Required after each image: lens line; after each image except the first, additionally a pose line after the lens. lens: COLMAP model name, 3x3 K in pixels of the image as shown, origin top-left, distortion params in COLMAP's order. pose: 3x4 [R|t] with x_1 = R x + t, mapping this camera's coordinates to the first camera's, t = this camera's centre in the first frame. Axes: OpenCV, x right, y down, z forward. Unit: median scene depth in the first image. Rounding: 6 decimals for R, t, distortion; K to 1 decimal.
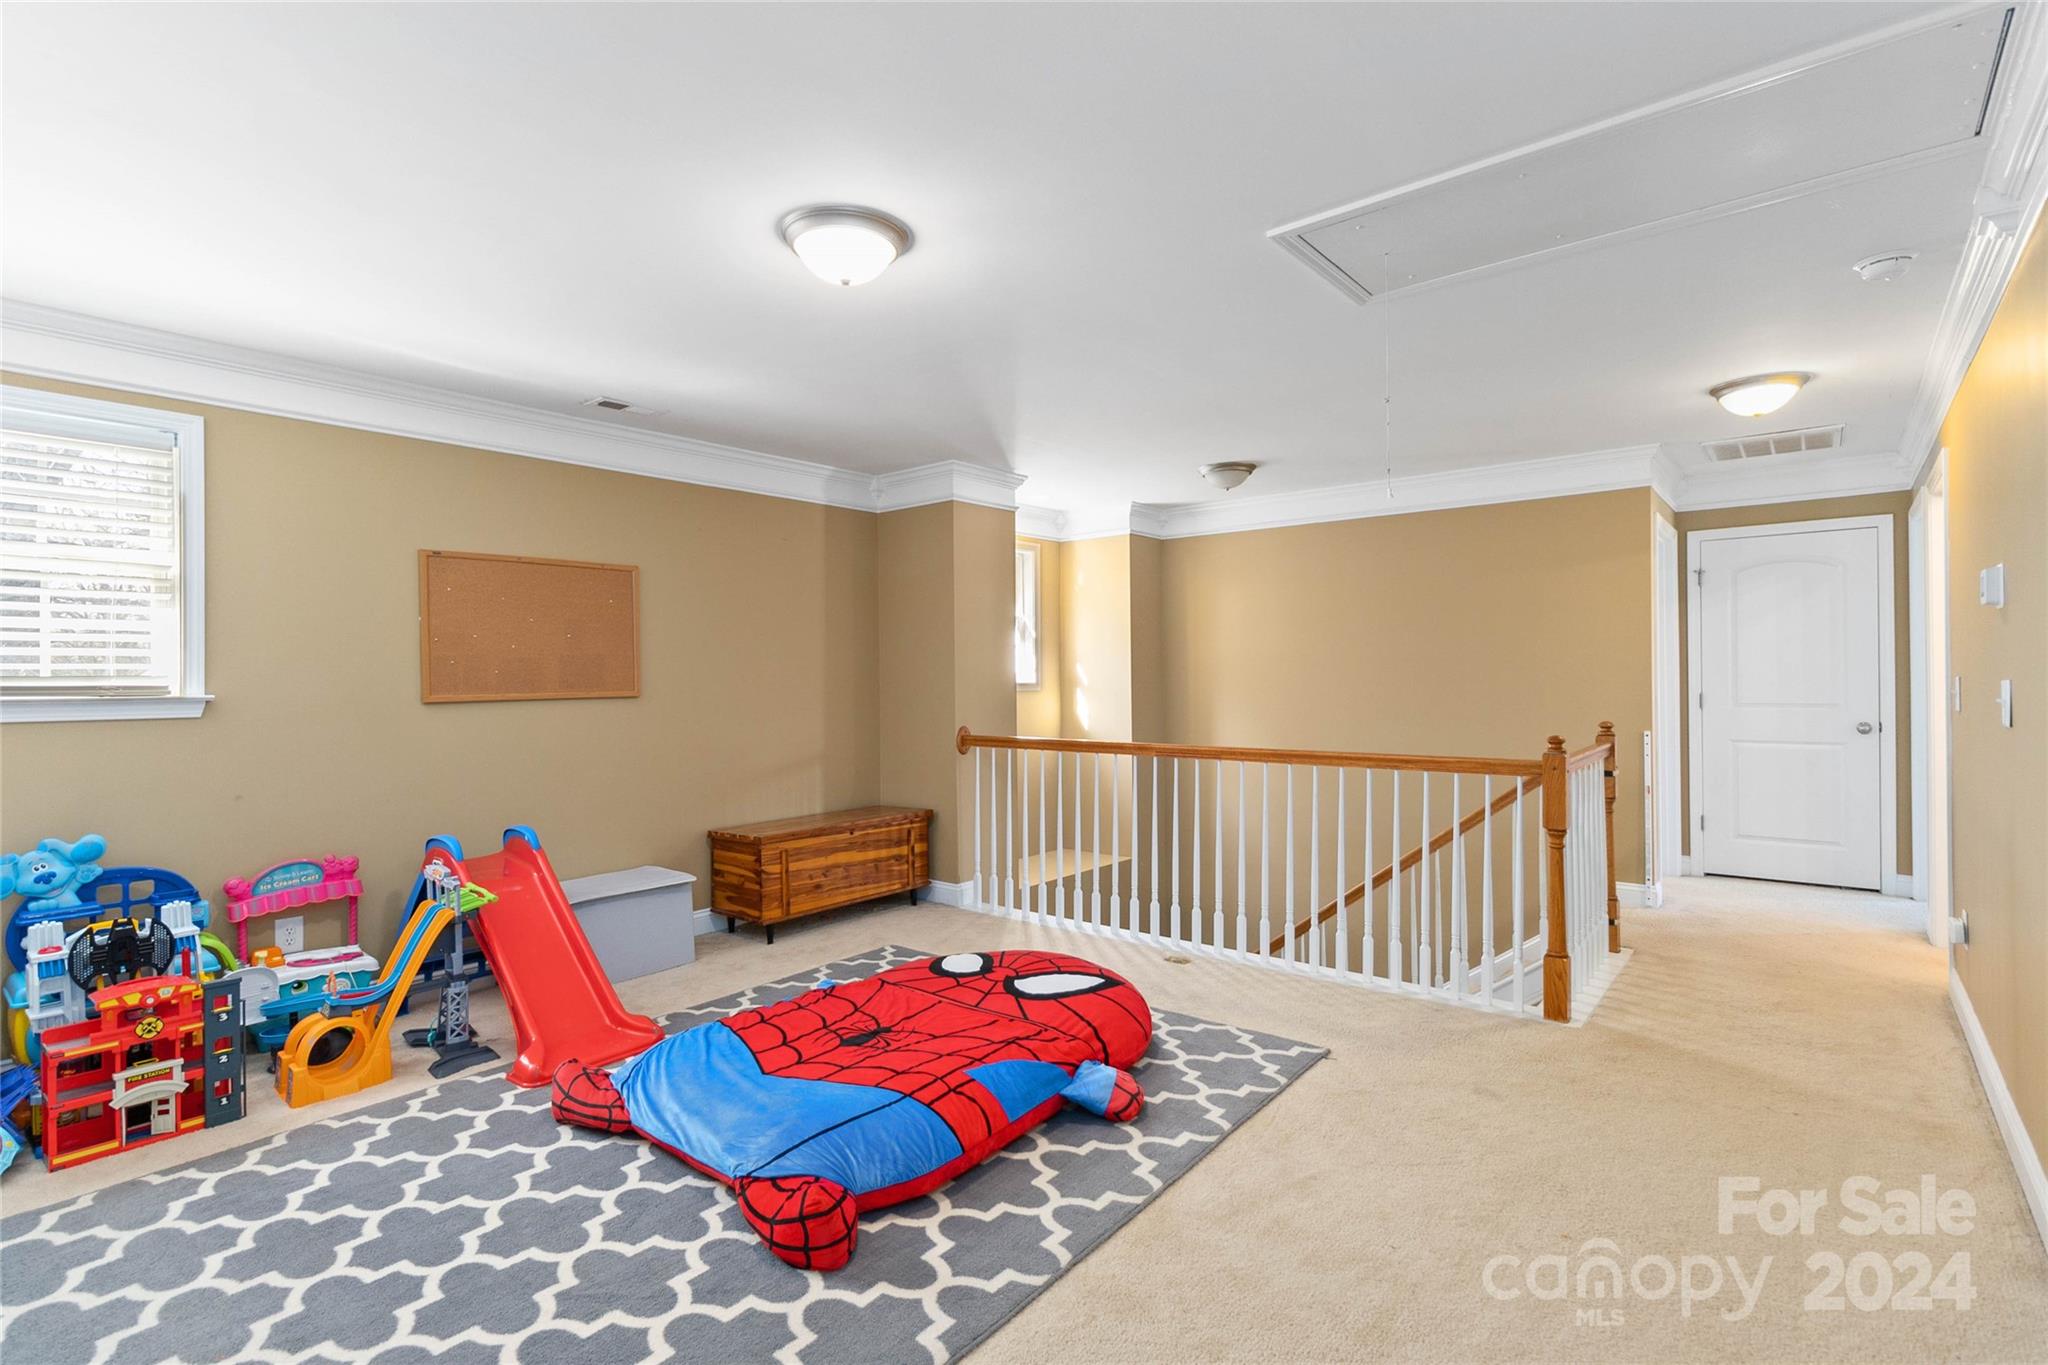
lens RADIAL K [[977.0, 0, 1044.3], [0, 977.0, 699.4], [0, 0, 1]] dist [-0.000900, -0.000341]
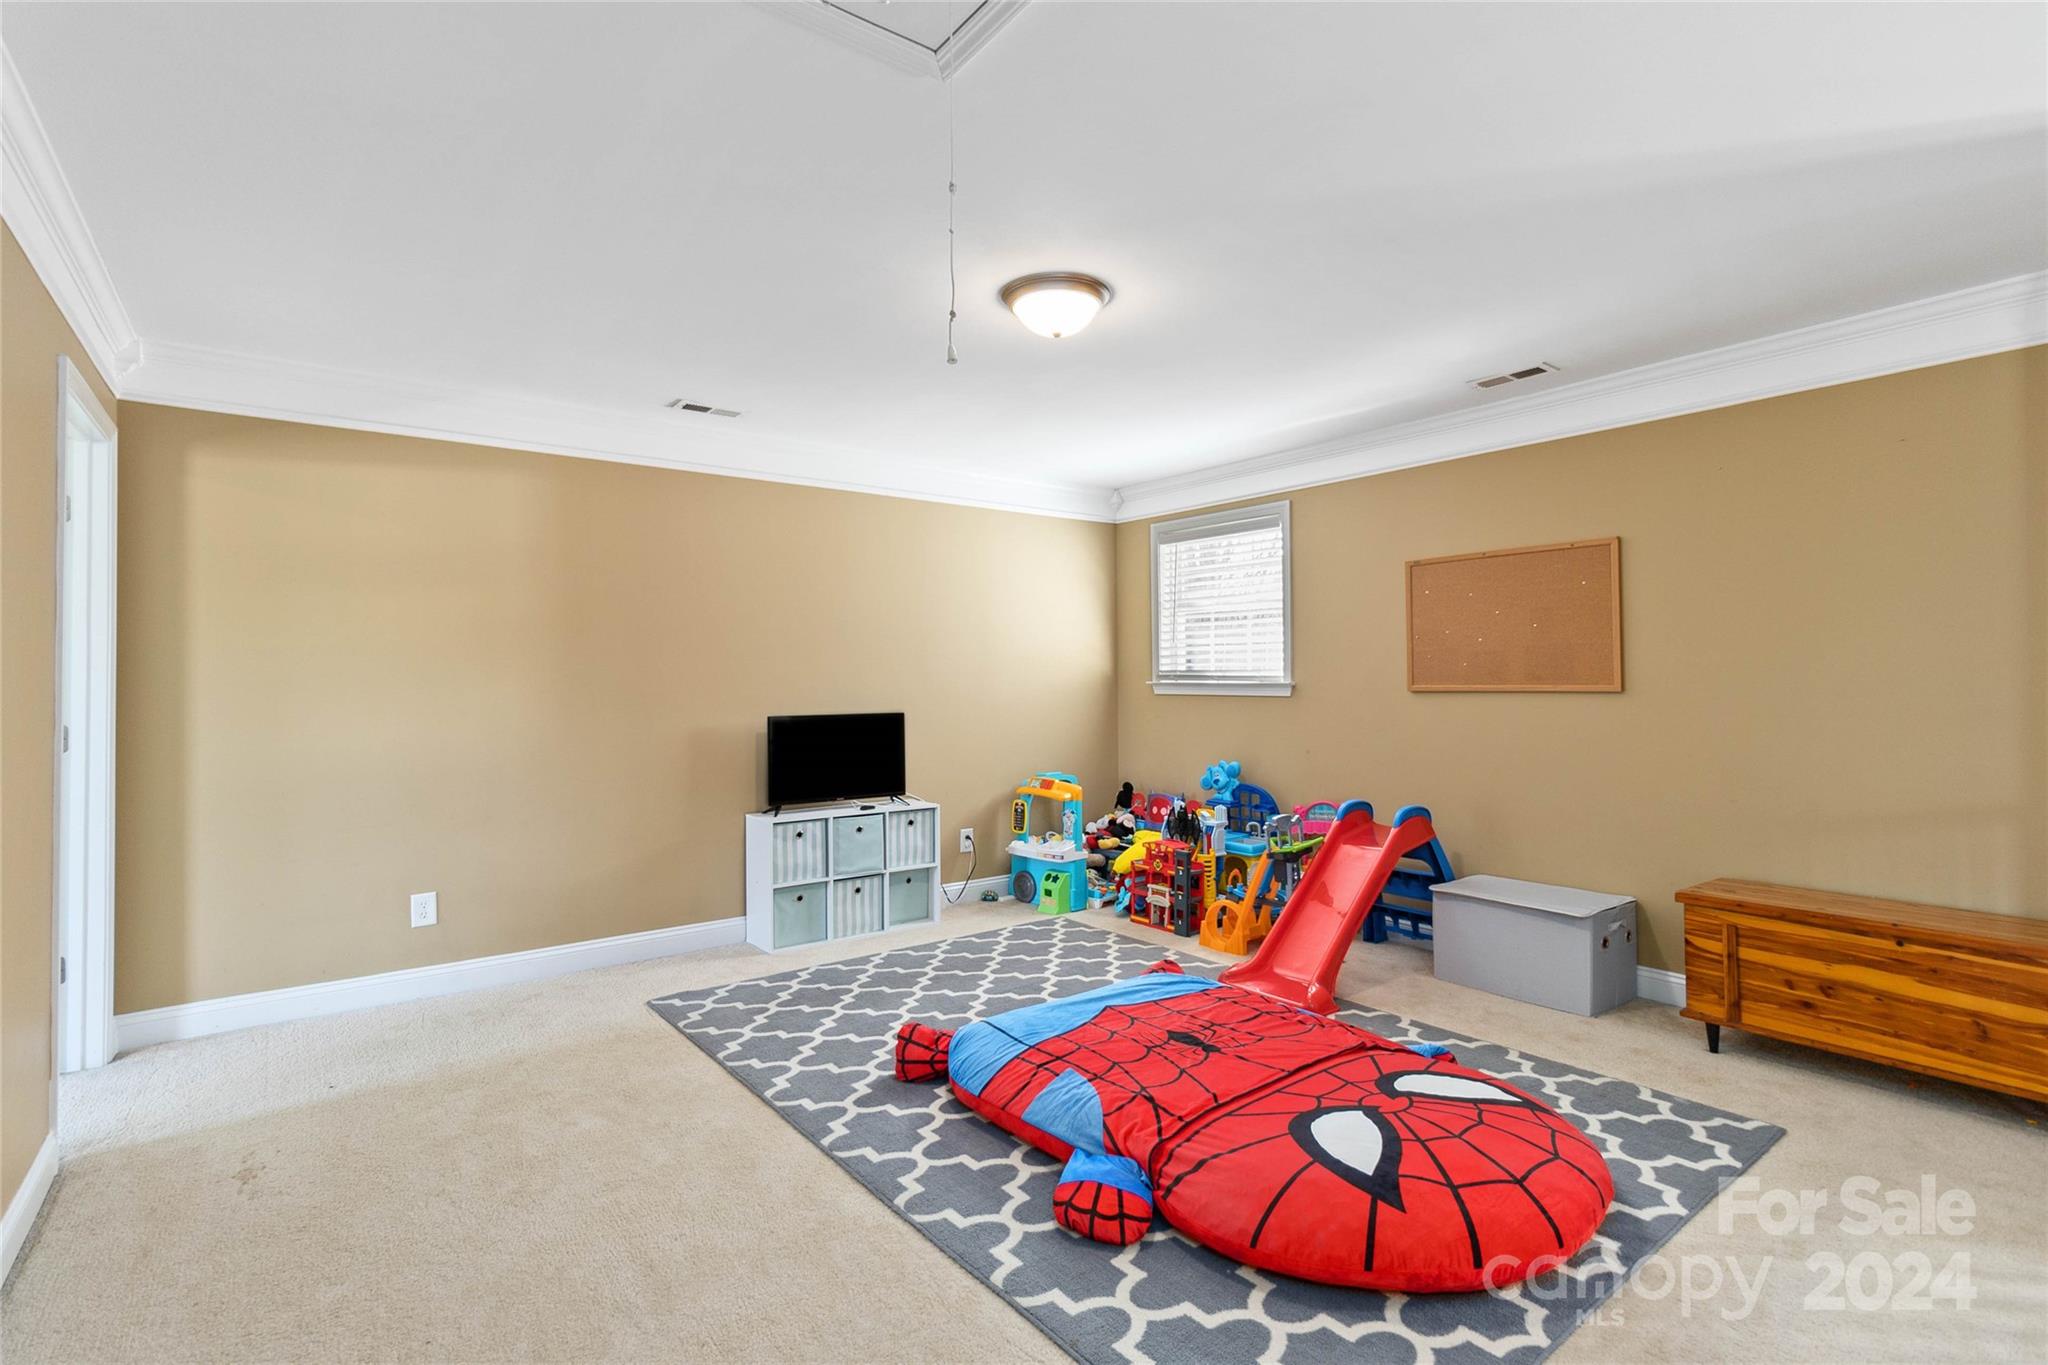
lens RADIAL K [[977.0, 0, 1044.3], [0, 977.0, 699.4], [0, 0, 1]] dist [-0.000900, -0.000341]
pose [[-0.238192, 0.029457, -0.970771, 0.613101], [-0.019400, 0.999196, 0.035080, -0.019840], [0.971024, 0.027189, -0.237429, 0.850331]]
